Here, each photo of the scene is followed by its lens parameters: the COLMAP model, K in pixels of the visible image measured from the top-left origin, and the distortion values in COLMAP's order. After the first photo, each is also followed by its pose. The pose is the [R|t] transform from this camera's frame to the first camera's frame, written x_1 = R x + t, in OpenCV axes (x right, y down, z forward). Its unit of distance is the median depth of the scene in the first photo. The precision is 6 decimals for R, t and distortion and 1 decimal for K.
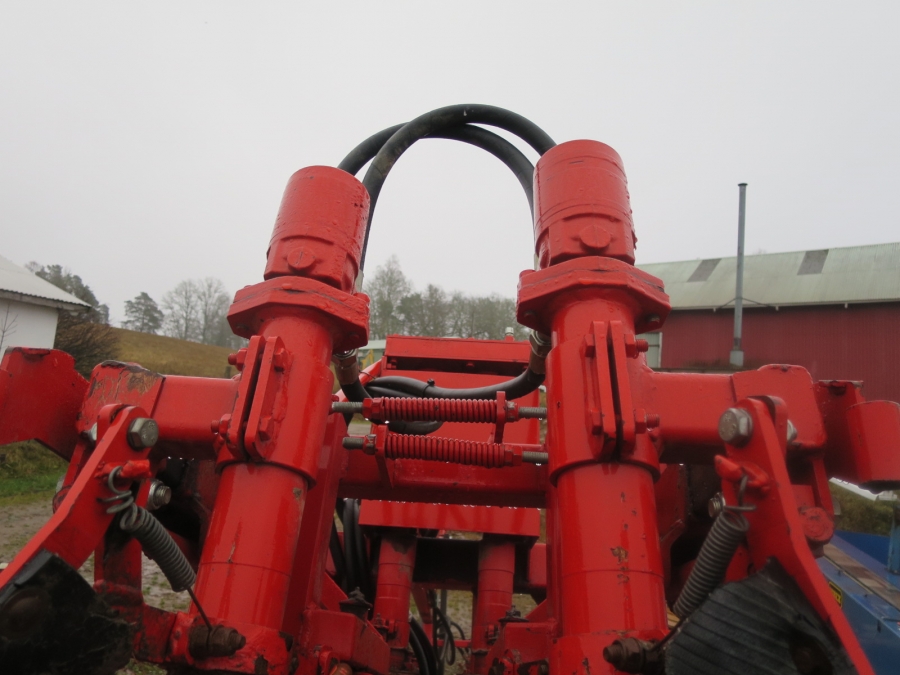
lens RADIAL K [[647.6, 0, 444.6], [0, 647.6, 341.4], [0, 0, 1]] dist [-0.058239, 0.014710]
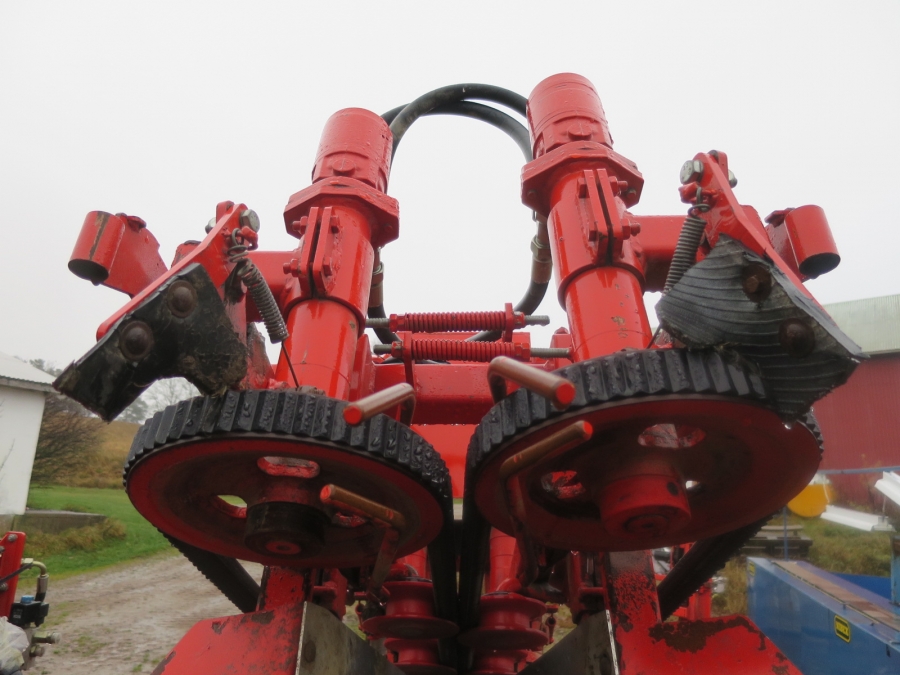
lens RADIAL K [[647.6, 0, 444.6], [0, 647.6, 342.4], [0, 0, 1]] dist [-0.058239, 0.014710]
pose [[0.998897, -0.040810, 0.023209, -0.071636], [0.043277, 0.992045, -0.118213, 0.354756], [-0.018201, 0.119087, 0.992717, -0.179648]]
